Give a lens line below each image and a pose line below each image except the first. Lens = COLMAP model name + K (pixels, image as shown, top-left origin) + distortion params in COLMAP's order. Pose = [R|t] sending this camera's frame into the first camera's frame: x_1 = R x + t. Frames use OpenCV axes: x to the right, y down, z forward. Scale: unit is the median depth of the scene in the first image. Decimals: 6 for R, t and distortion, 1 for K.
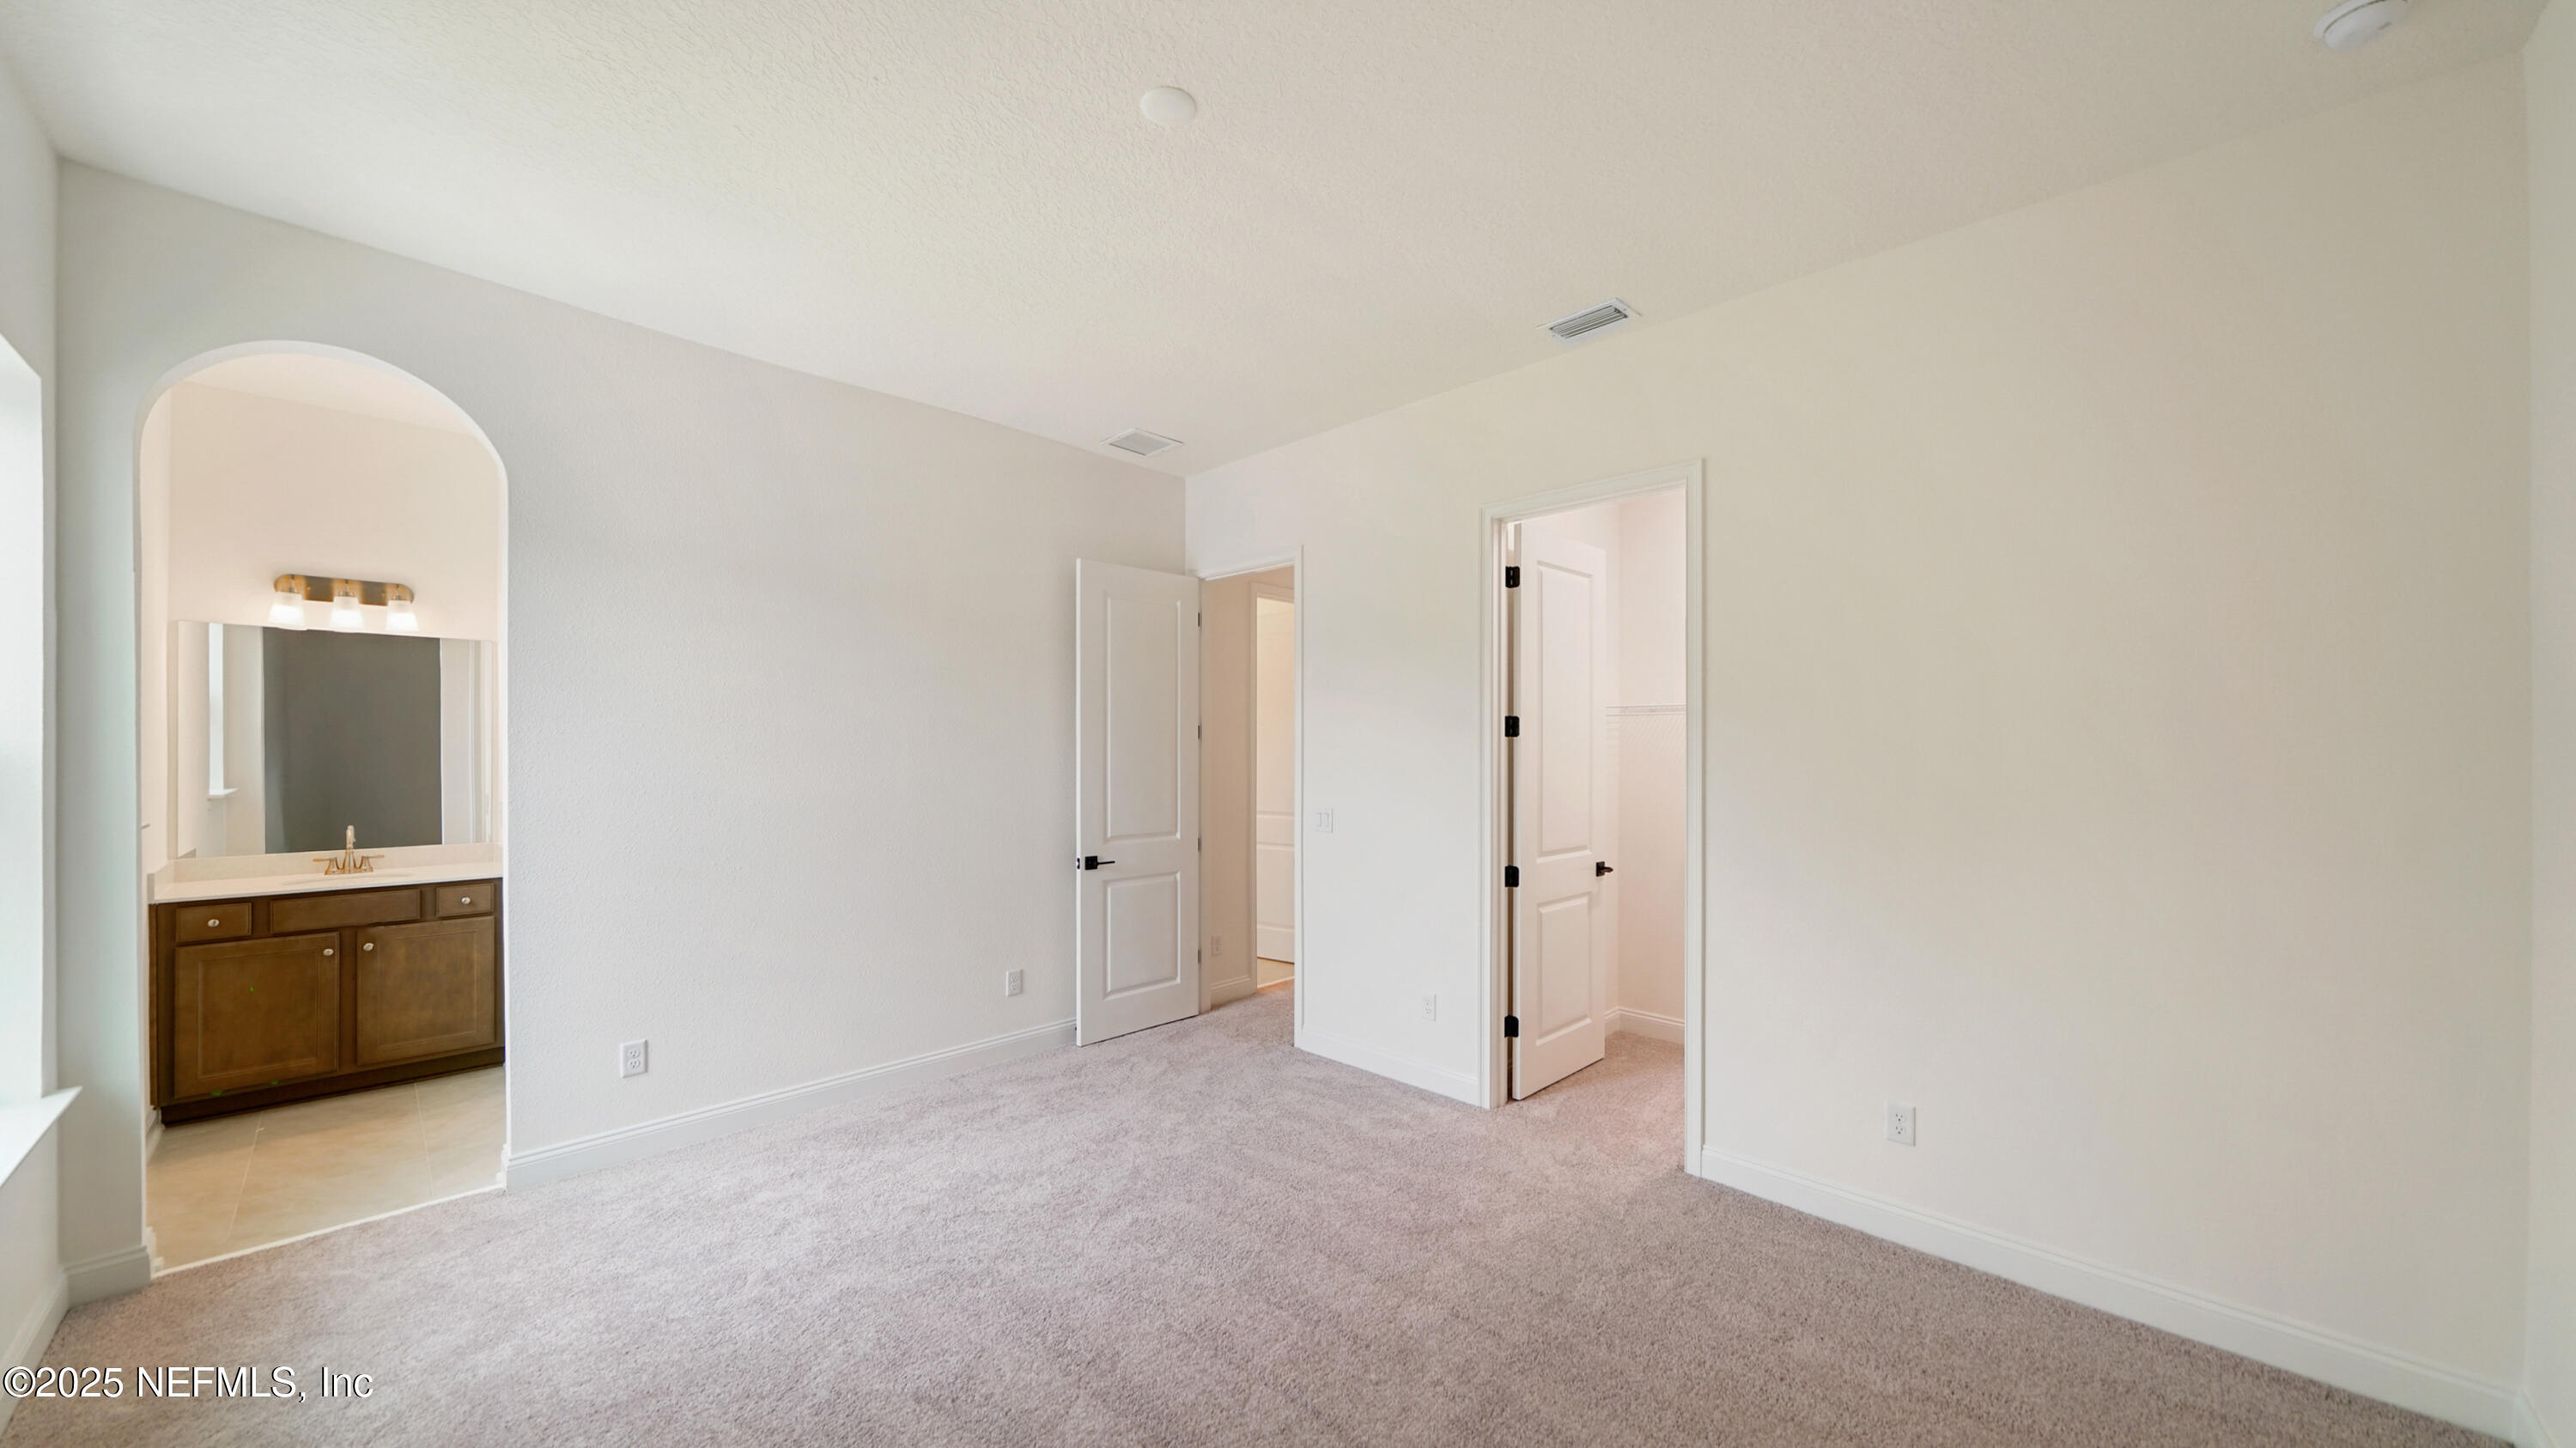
lens RADIAL K [[892.4, 0, 1292.5], [0, 892.4, 739.1], [0, 0, 1]] dist [-0.001507, -0.000331]
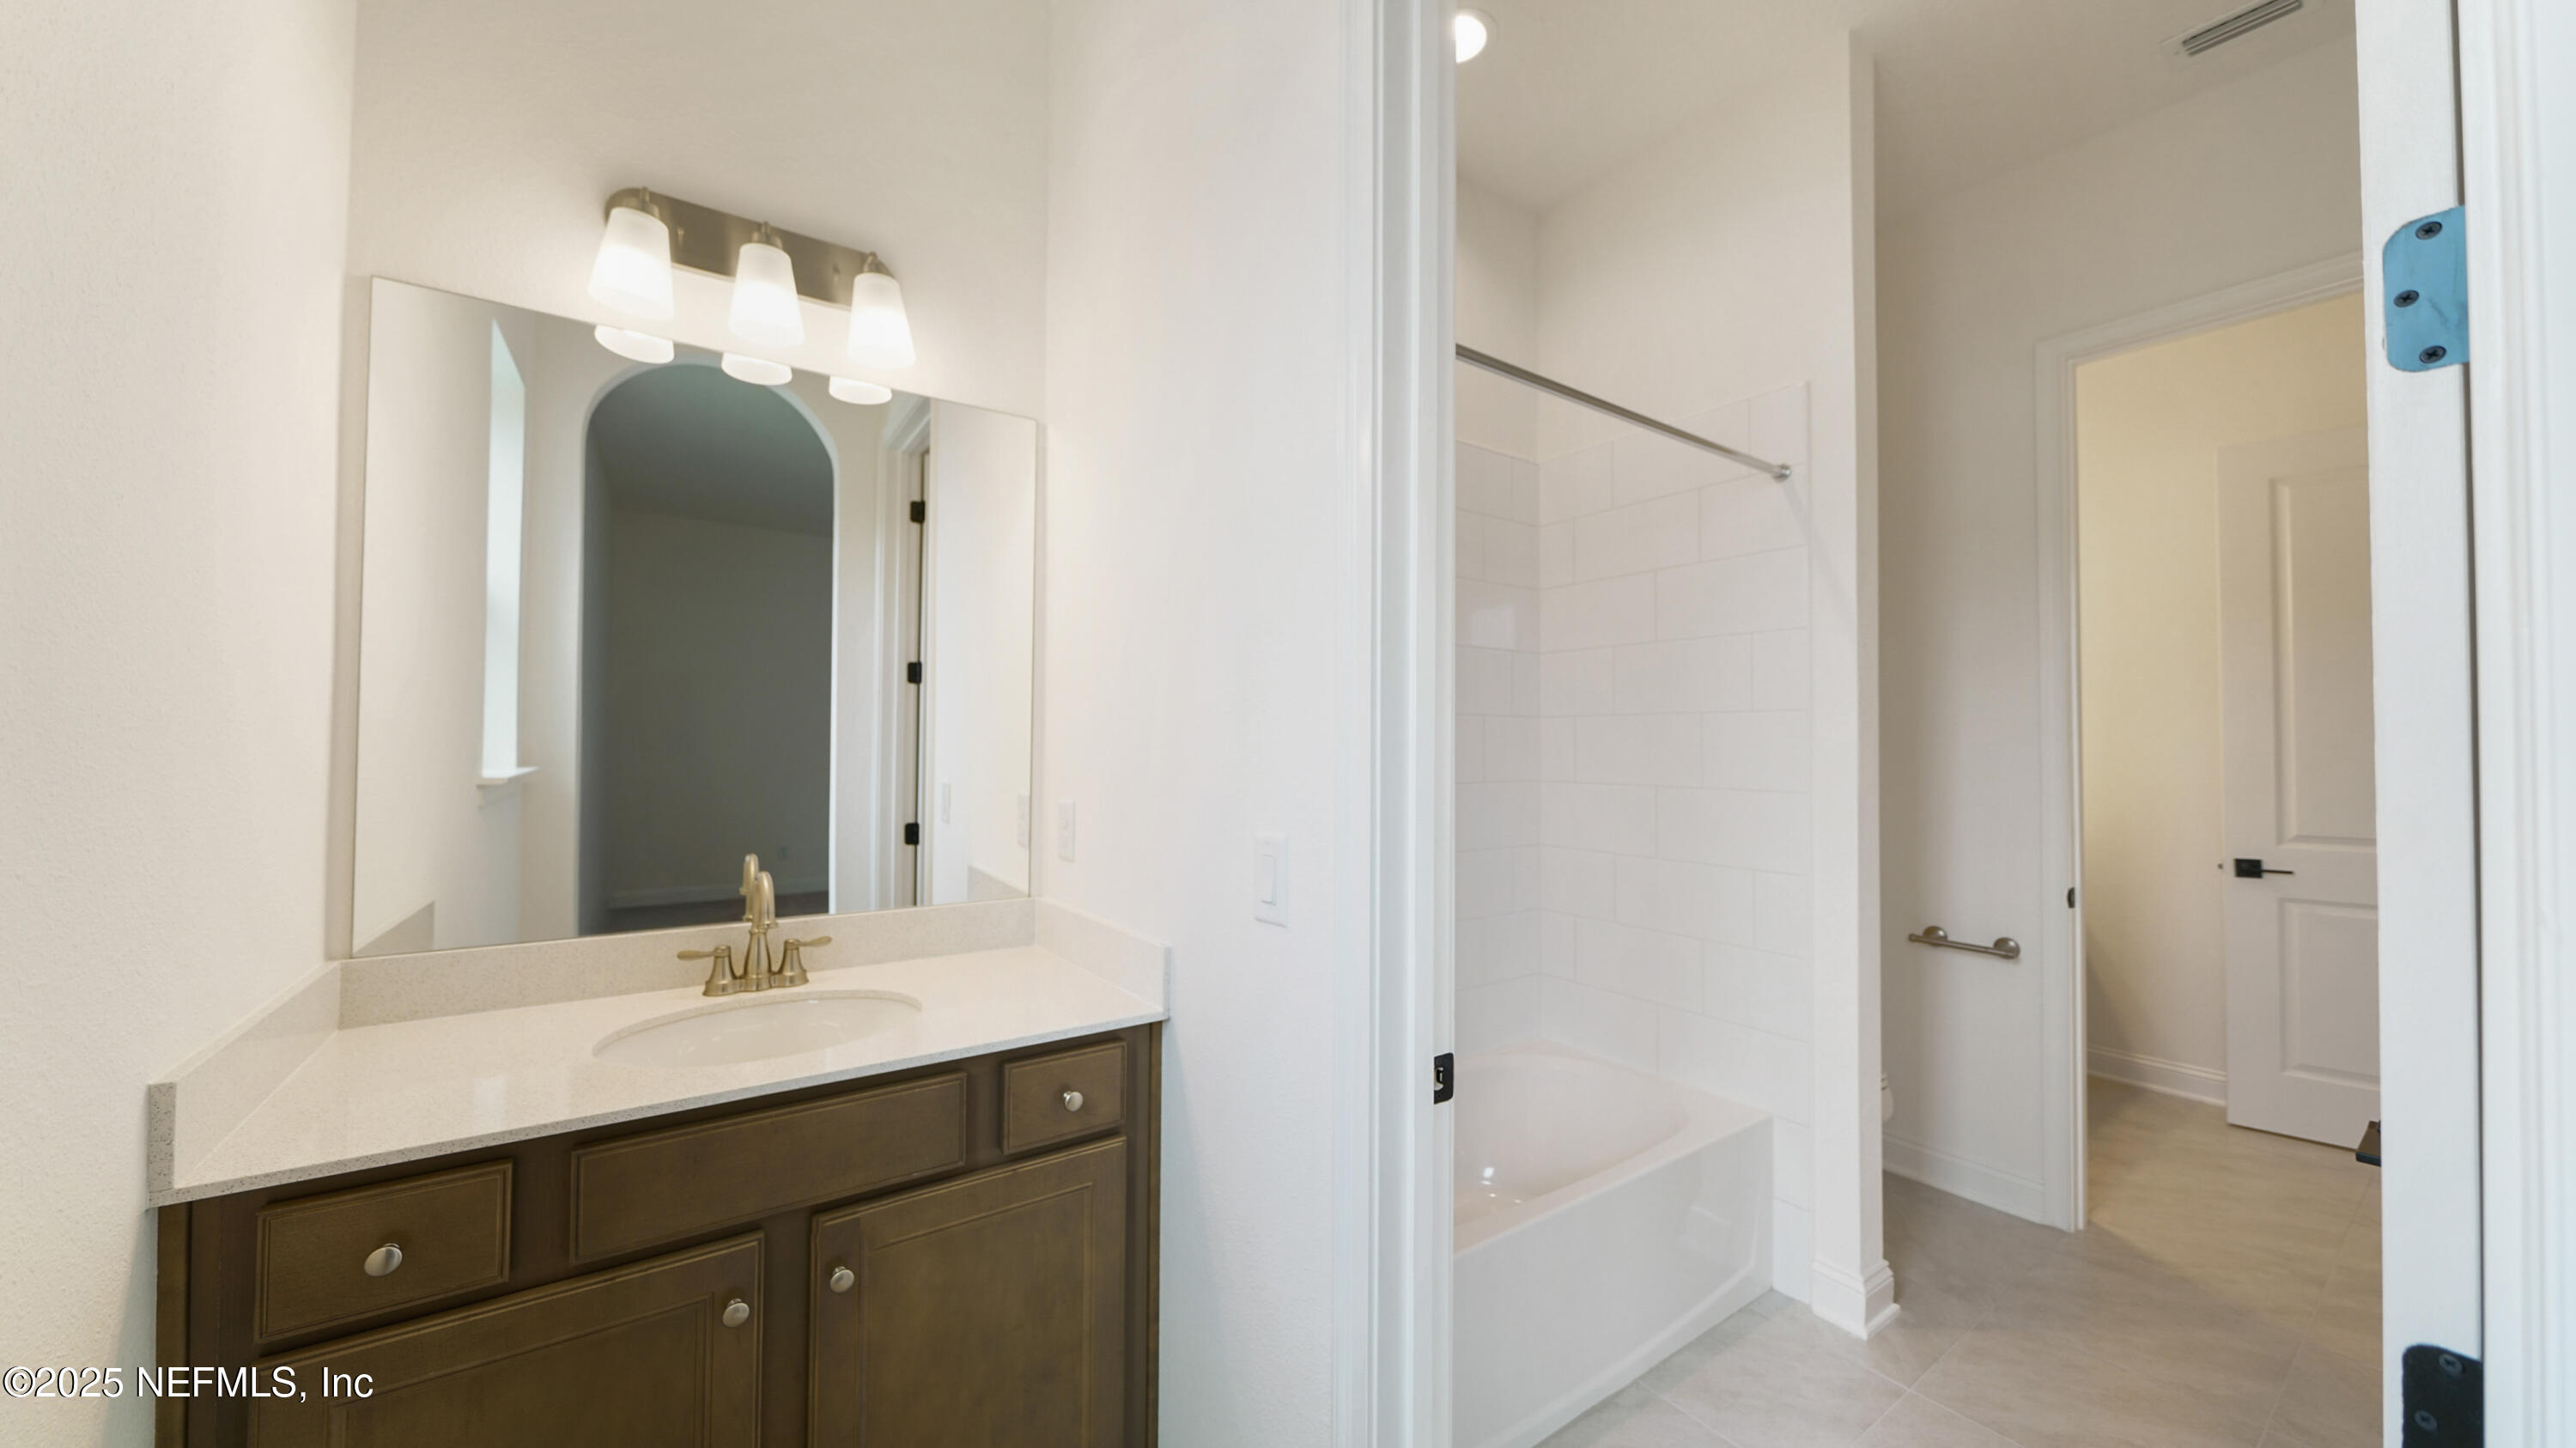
lens RADIAL K [[917.9, 0, 1336.0], [0, 917.9, 716.0], [0, 0, 1]] dist [-0.000445, -0.000008]
pose [[0.984807, -0.000286, -0.173653, -0.803327], [-0.003262, 0.999792, -0.020144, 0.045344], [0.173623, 0.020405, 0.984601, 0.703827]]
